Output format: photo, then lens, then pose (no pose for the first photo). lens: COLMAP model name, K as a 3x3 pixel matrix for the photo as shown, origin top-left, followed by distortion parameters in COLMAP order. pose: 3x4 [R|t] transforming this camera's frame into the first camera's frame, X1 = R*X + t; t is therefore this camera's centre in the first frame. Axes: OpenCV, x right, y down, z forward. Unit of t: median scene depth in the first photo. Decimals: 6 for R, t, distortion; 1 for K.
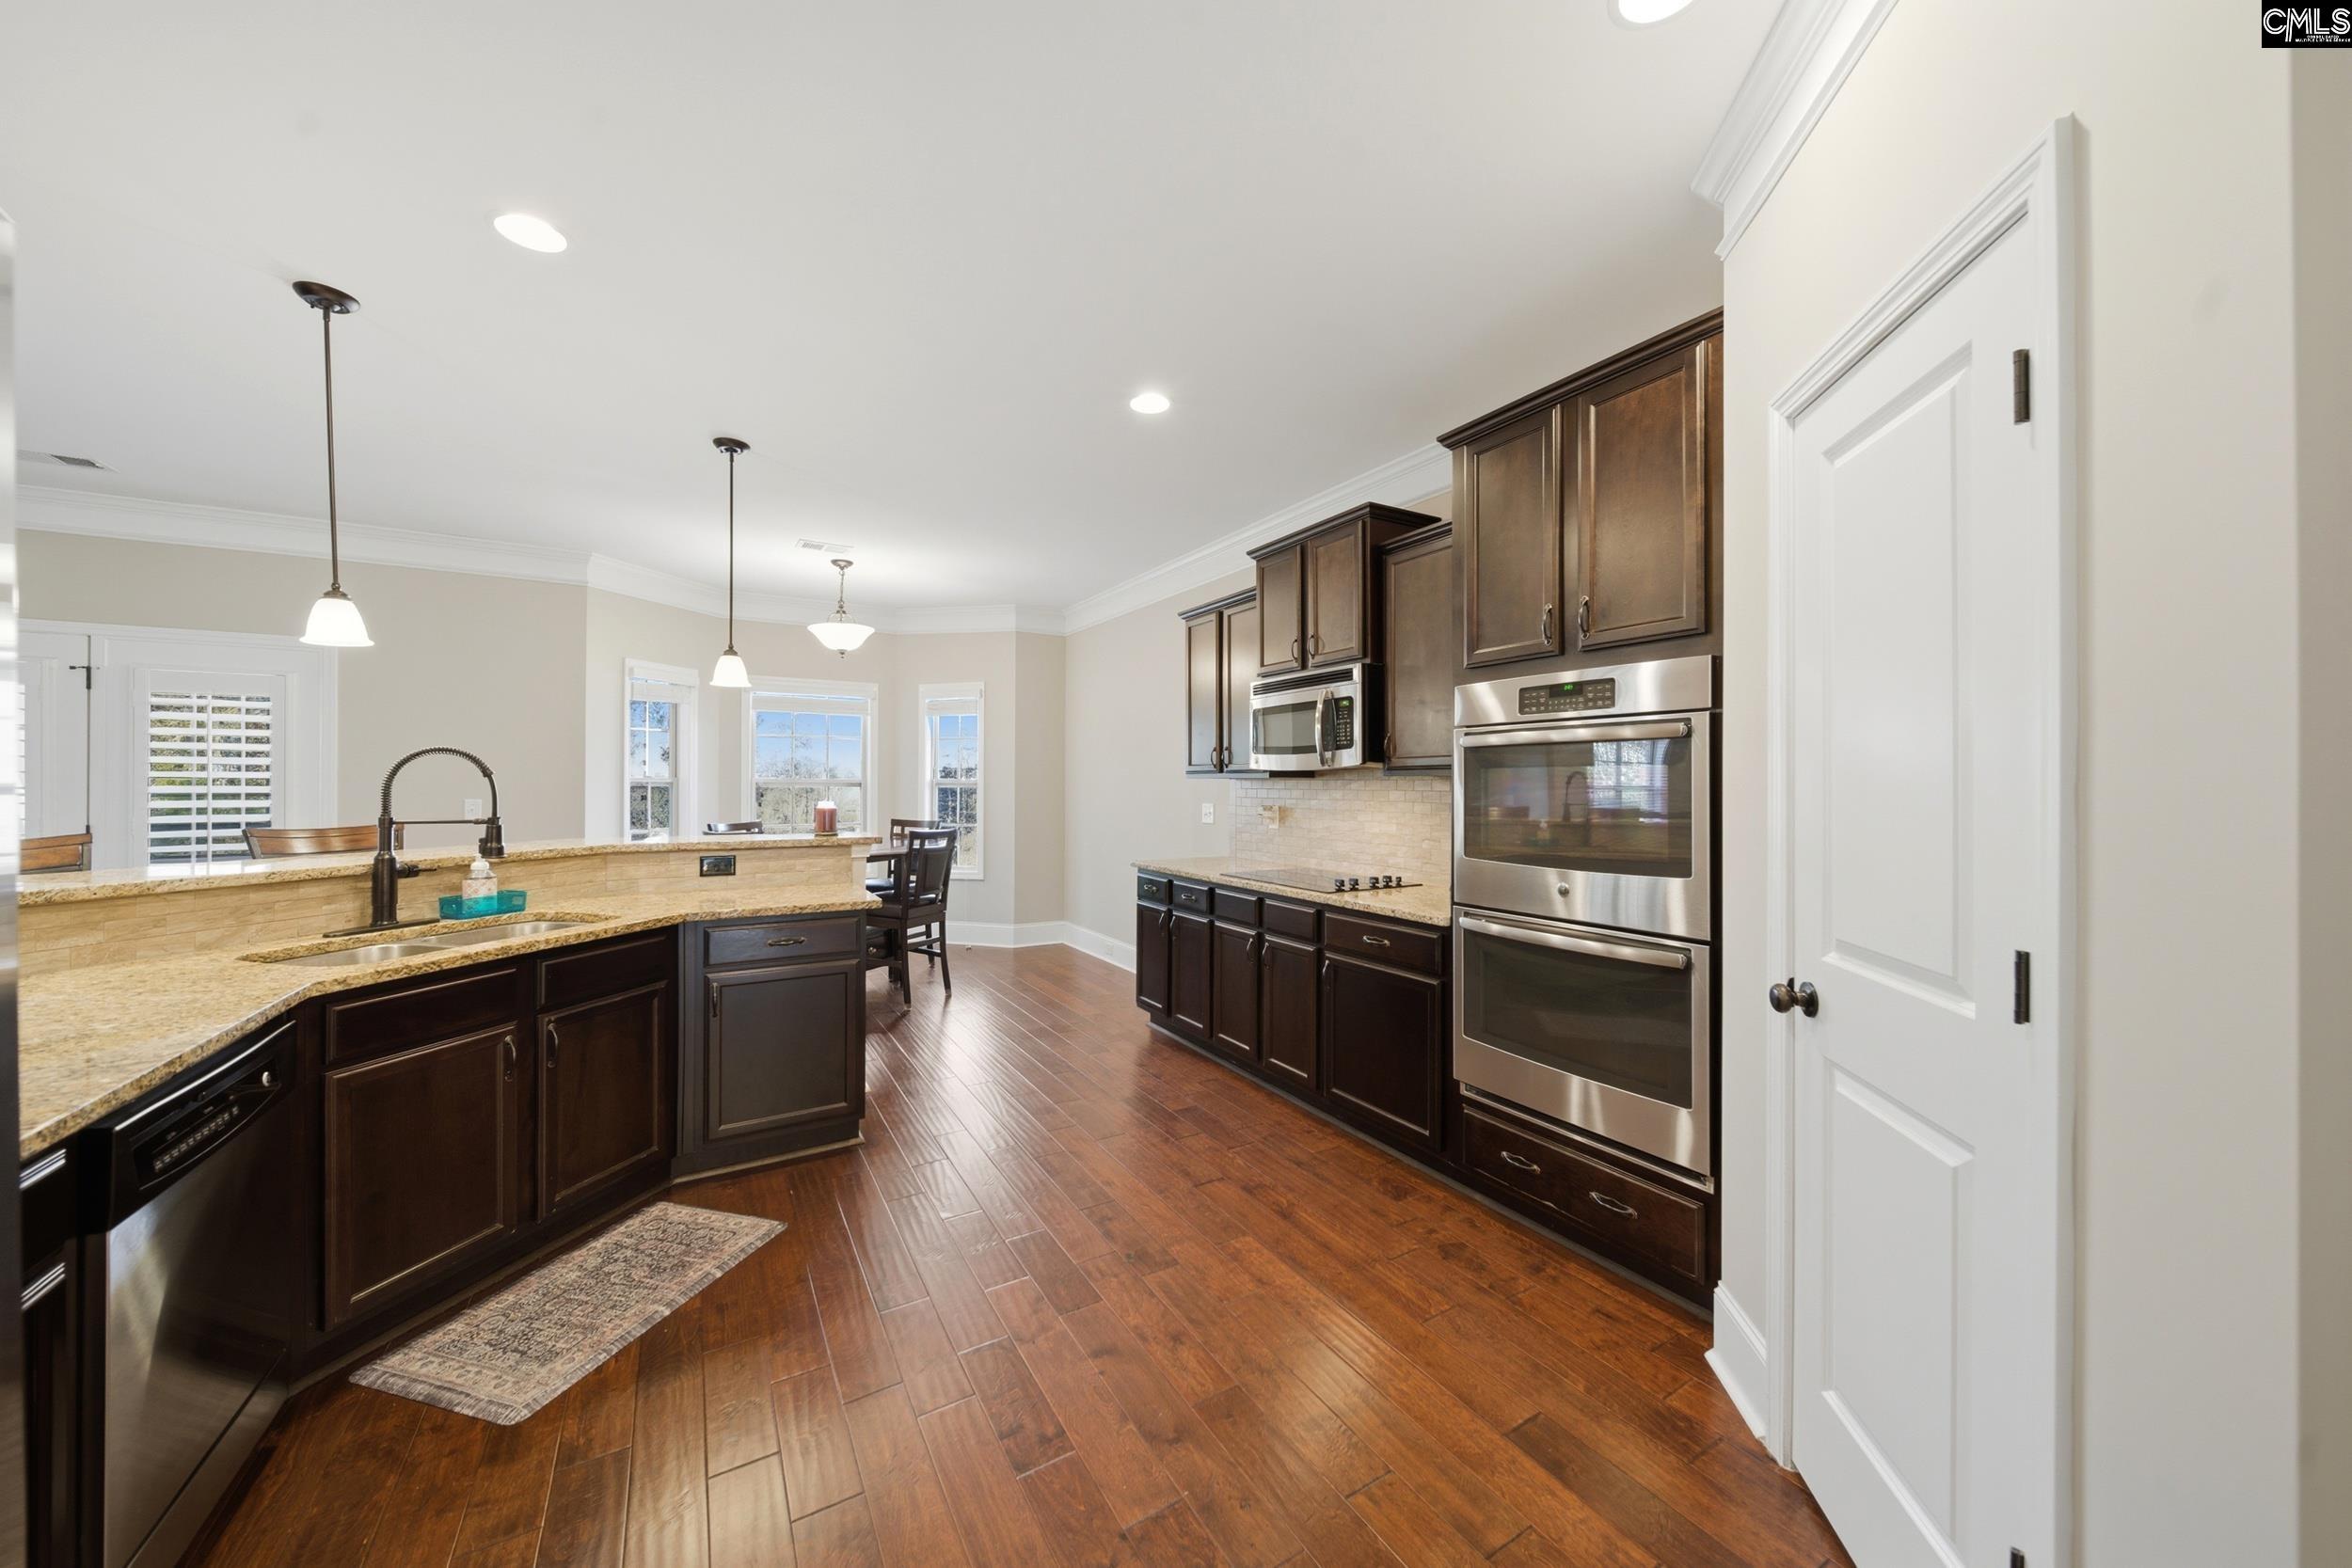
lens RADIAL K [[837.8, 0, 1183.1], [0, 837.8, 786.8], [0, 0, 1]] dist [0.002195, 0.000107]
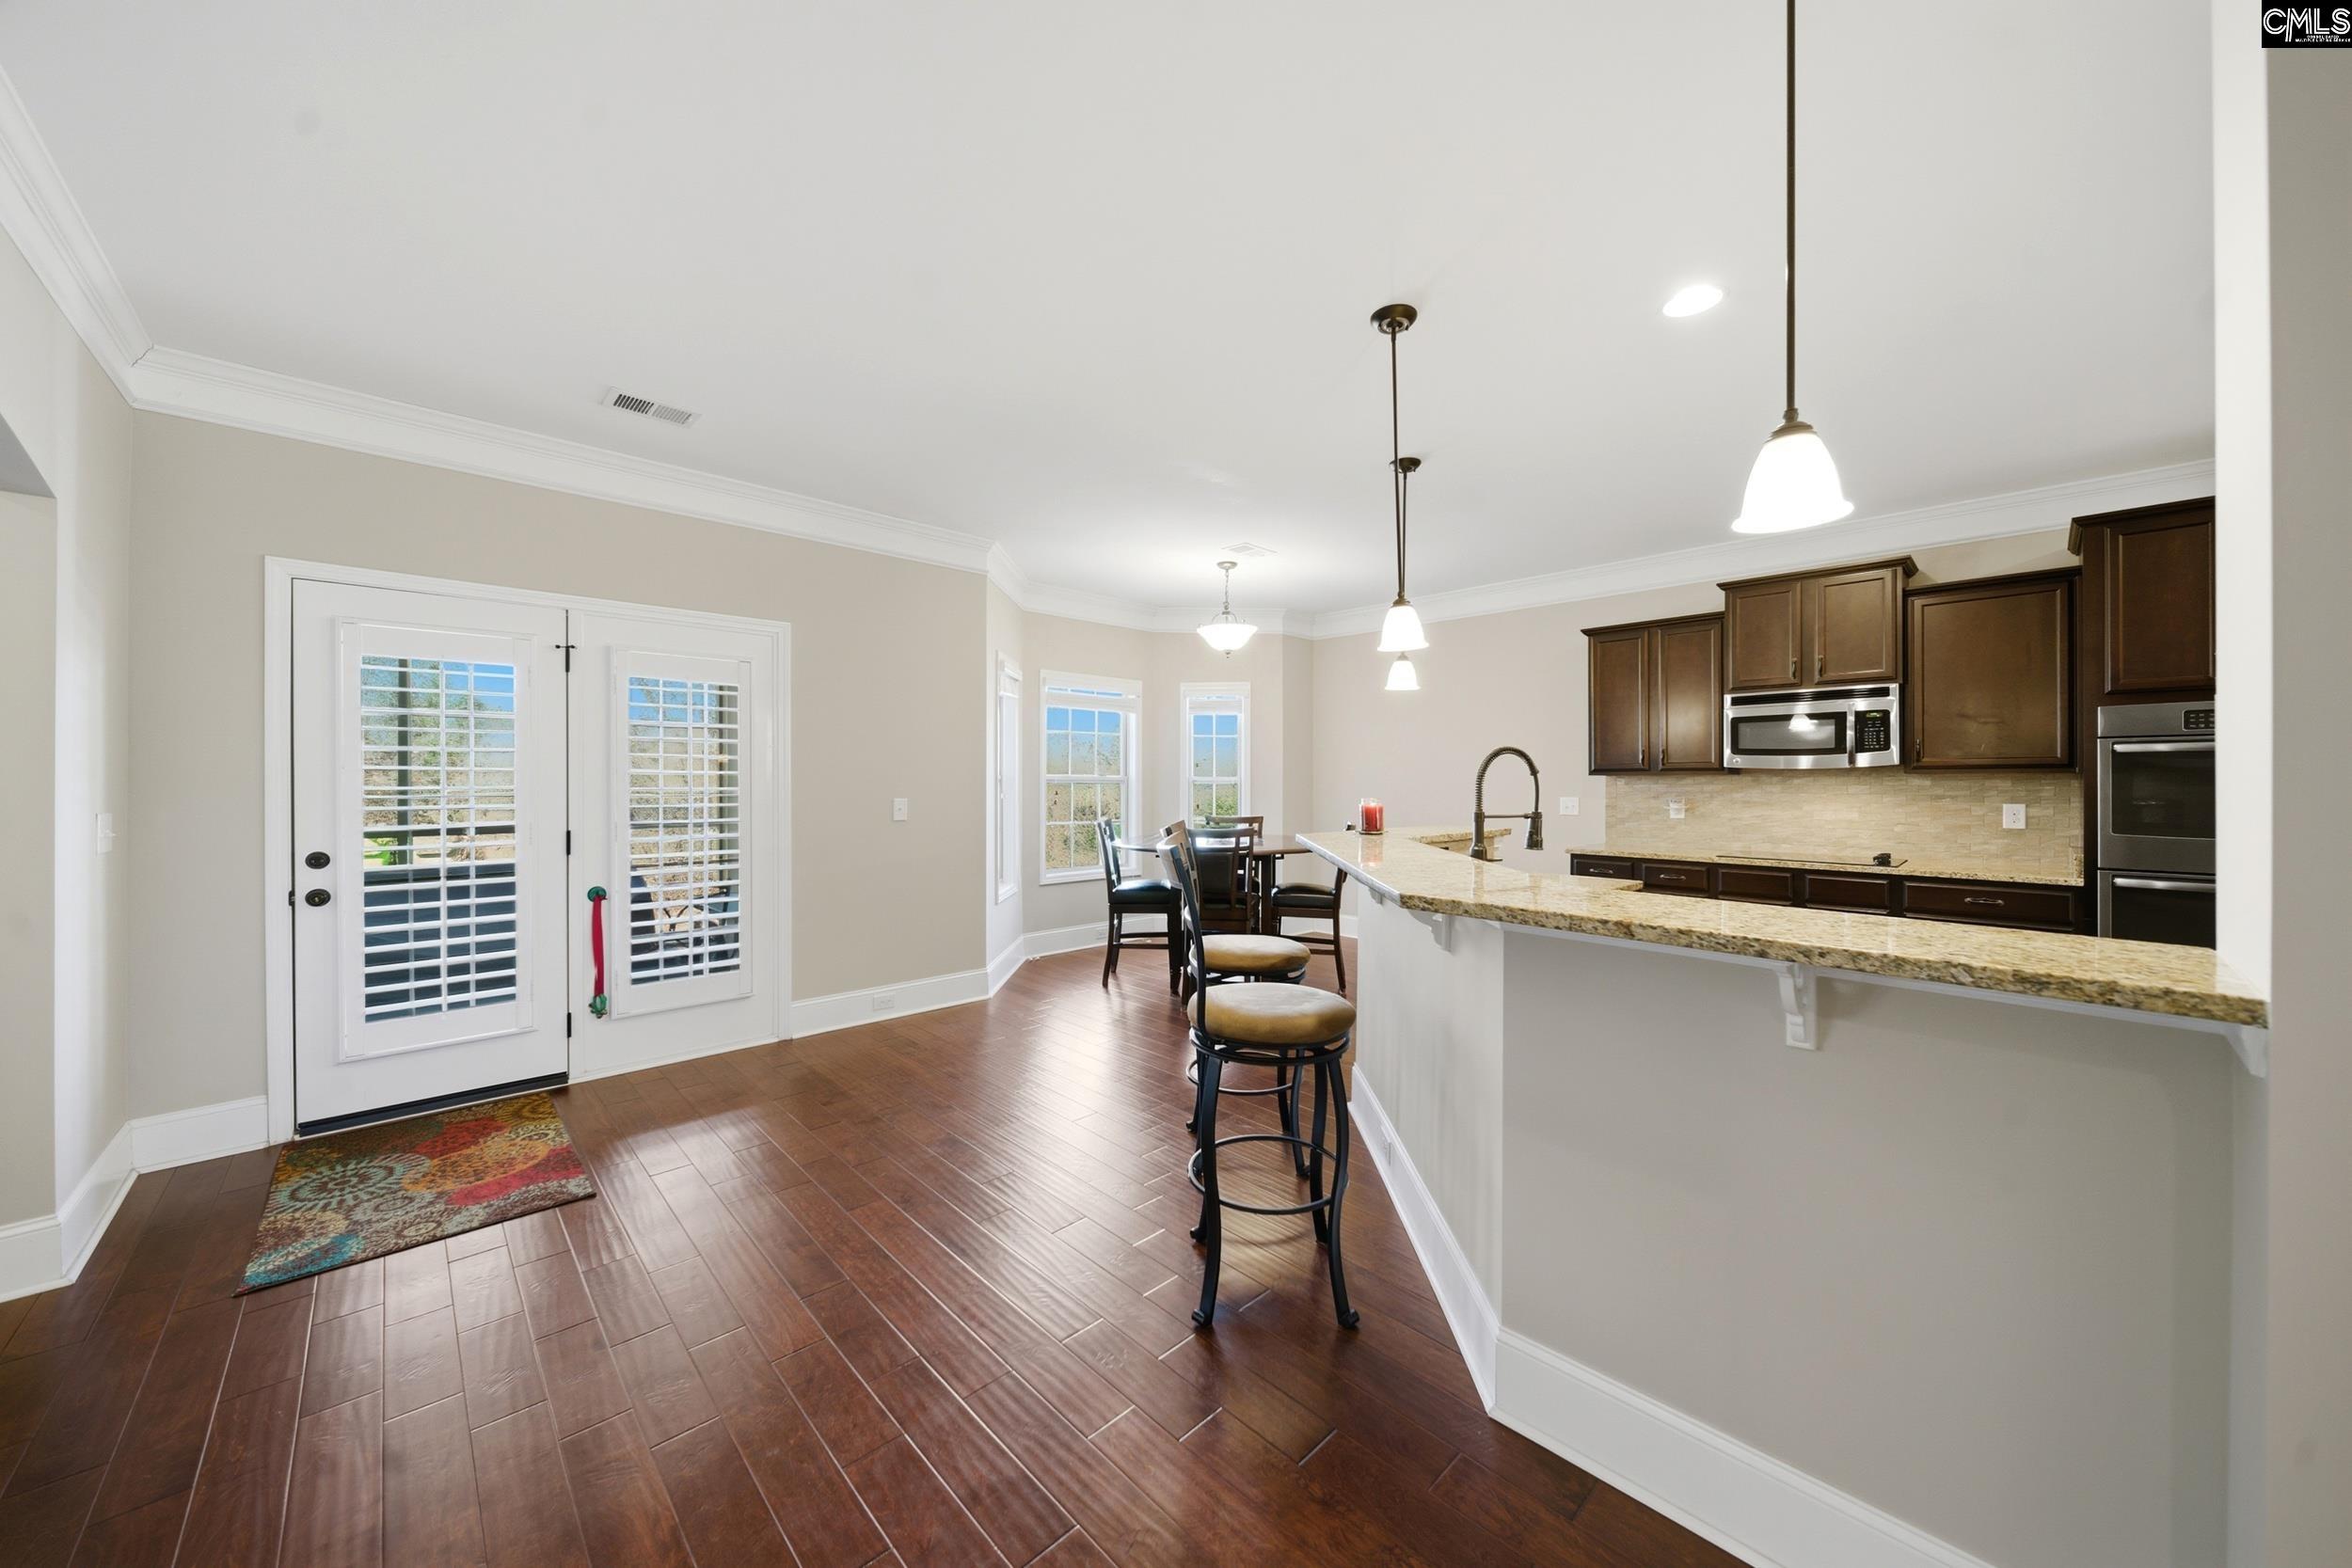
lens RADIAL K [[837.8, 0, 1182.4], [0, 837.8, 777.1], [0, 0, 1]] dist [0.002195, 0.000107]
pose [[0.975906, -0.001650, 0.218184, -0.935220], [0.002679, 0.999987, -0.004420, -0.003884], [-0.218173, 0.004898, 0.975898, 0.013589]]
